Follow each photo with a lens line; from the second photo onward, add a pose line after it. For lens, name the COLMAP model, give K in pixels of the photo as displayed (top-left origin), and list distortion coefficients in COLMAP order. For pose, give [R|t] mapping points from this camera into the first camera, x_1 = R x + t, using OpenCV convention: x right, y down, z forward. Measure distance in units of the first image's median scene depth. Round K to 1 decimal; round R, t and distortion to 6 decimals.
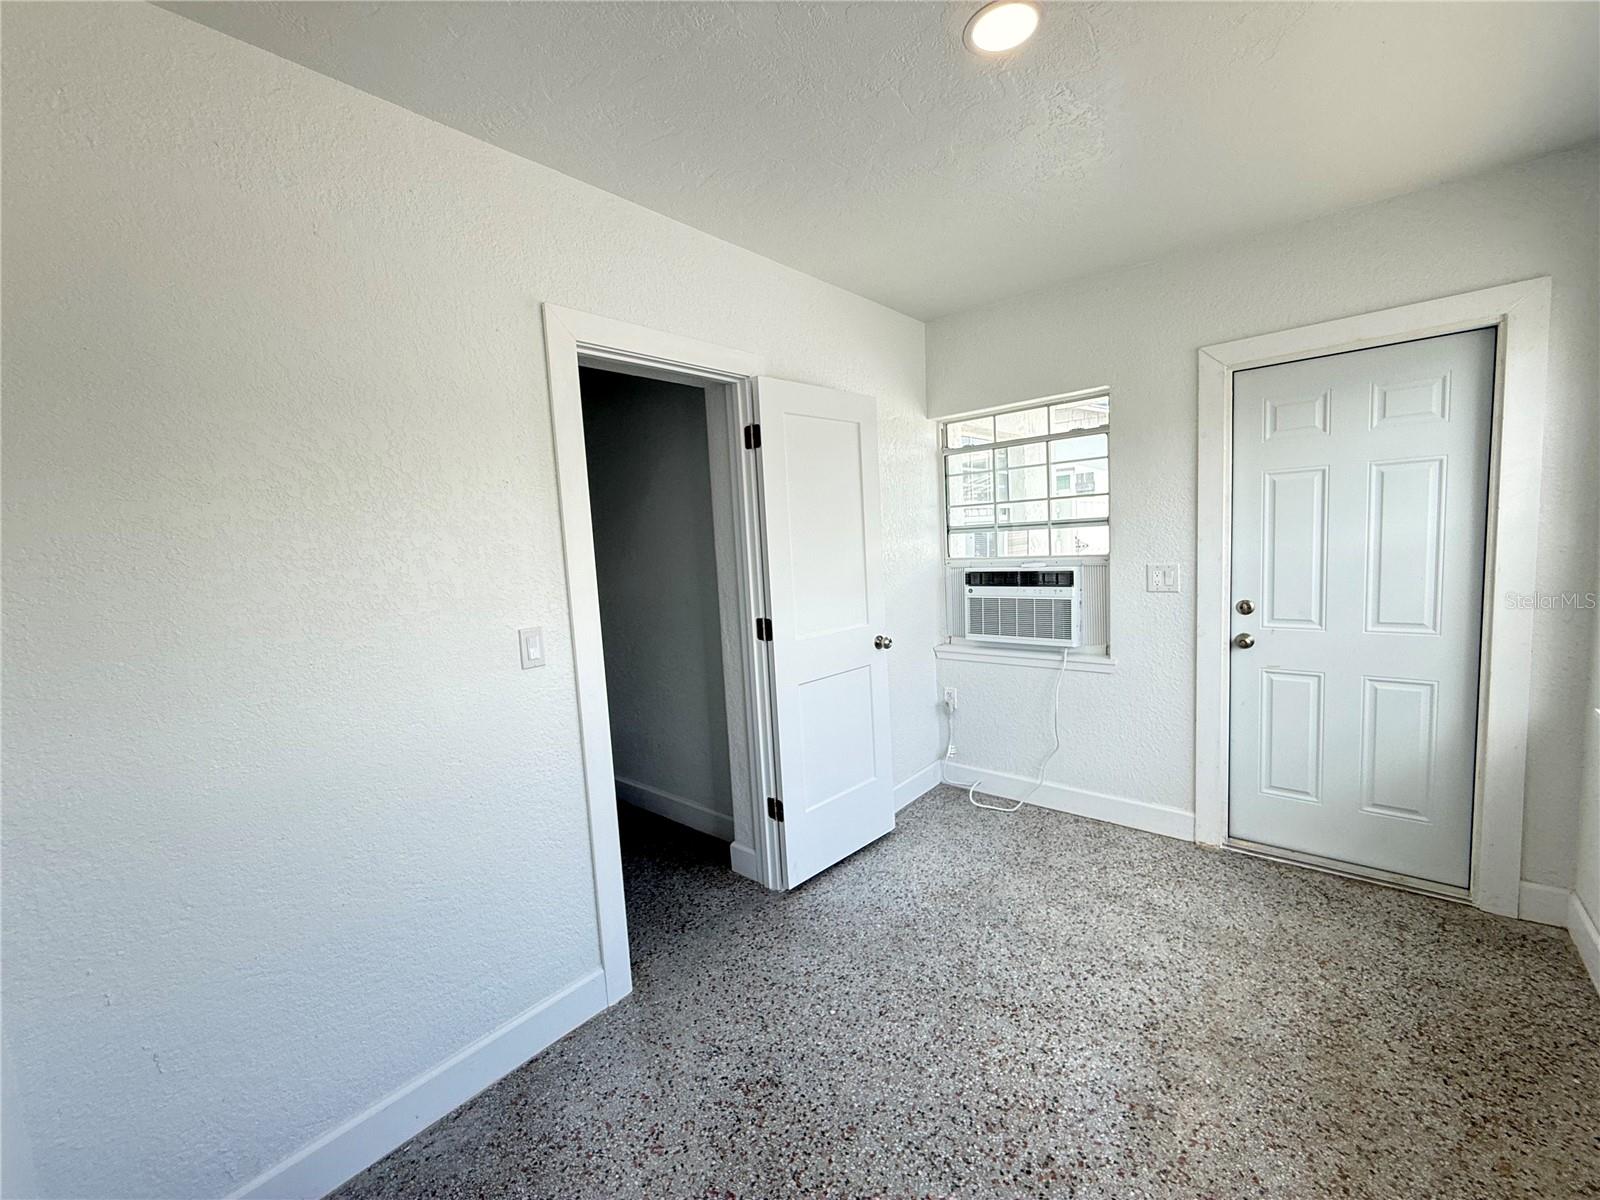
lens RADIAL K [[638.3, 0, 795.5], [0, 638.3, 598.1], [0, 0, 1]] dist [0.000353, -0.000079]
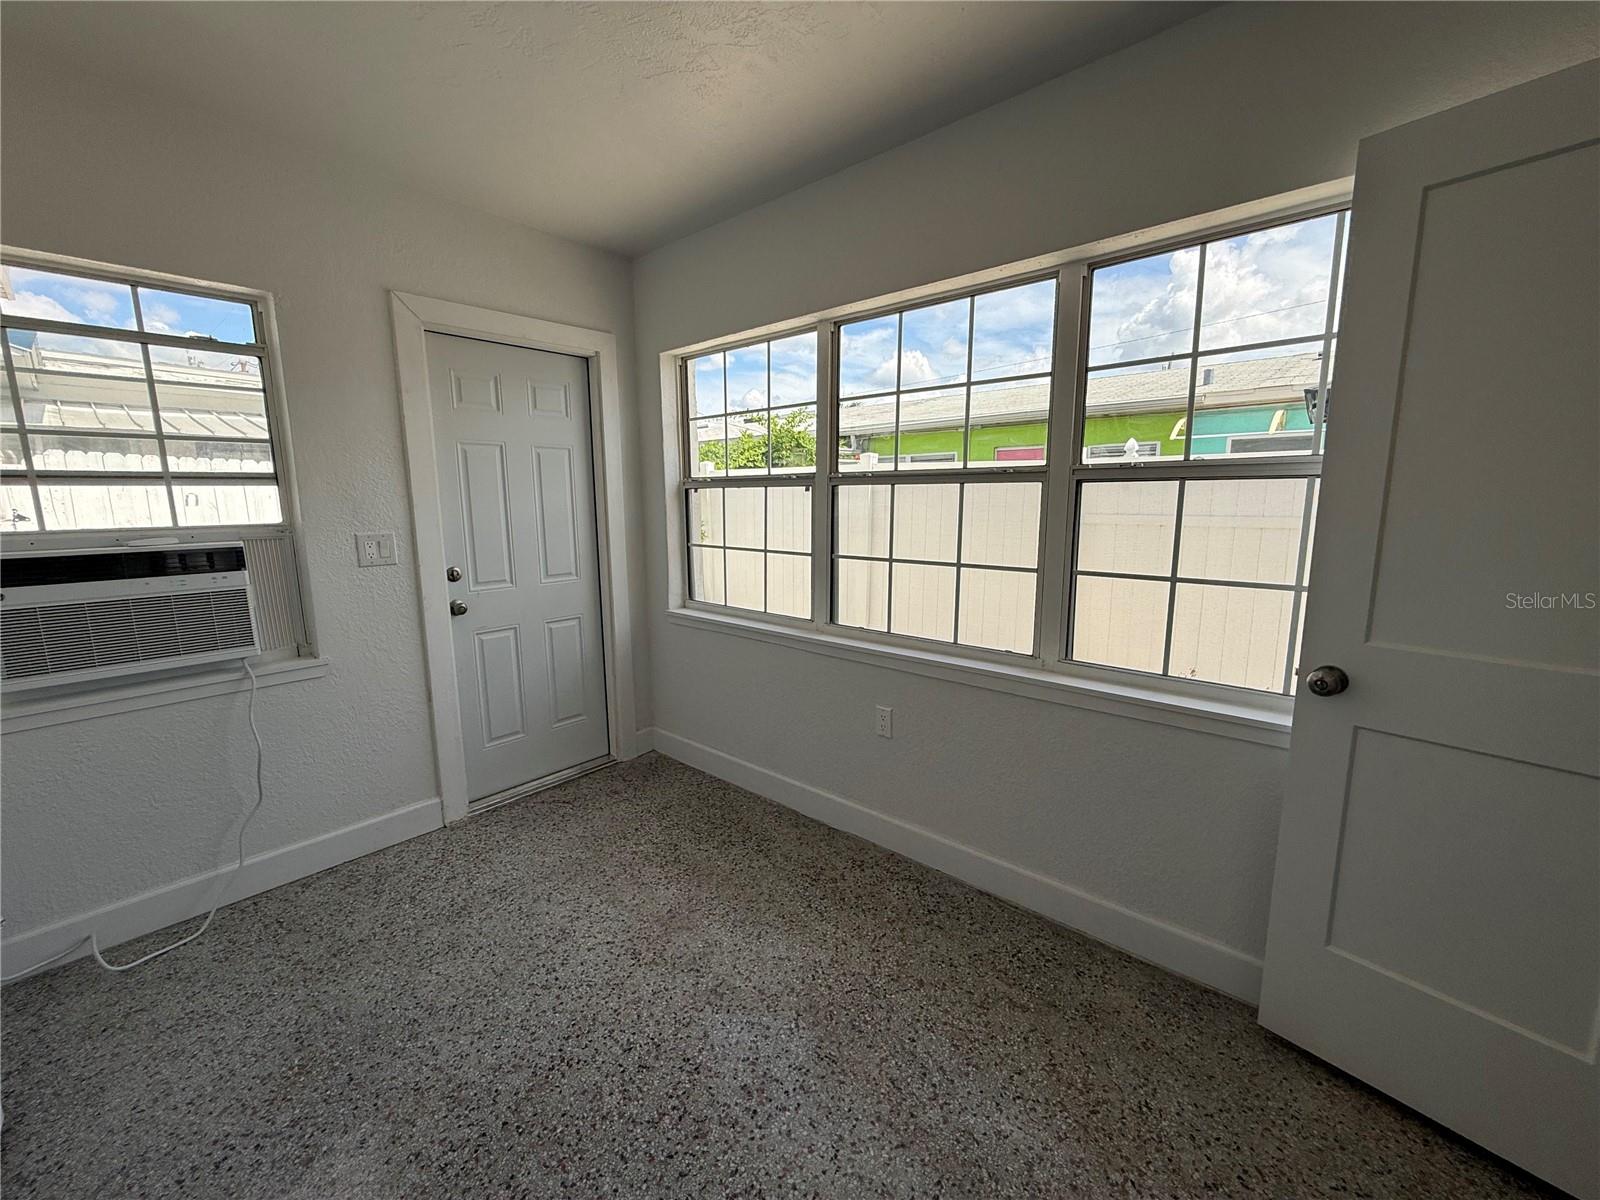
lens RADIAL K [[638.3, 0, 795.5], [0, 638.3, 598.1], [0, 0, 1]] dist [0.000353, -0.000079]
pose [[0.012818, -0.104127, 0.994481, -0.323735], [0.104454, 0.989261, 0.102234, 0.005053], [-0.994447, 0.102567, 0.023556, 0.494579]]
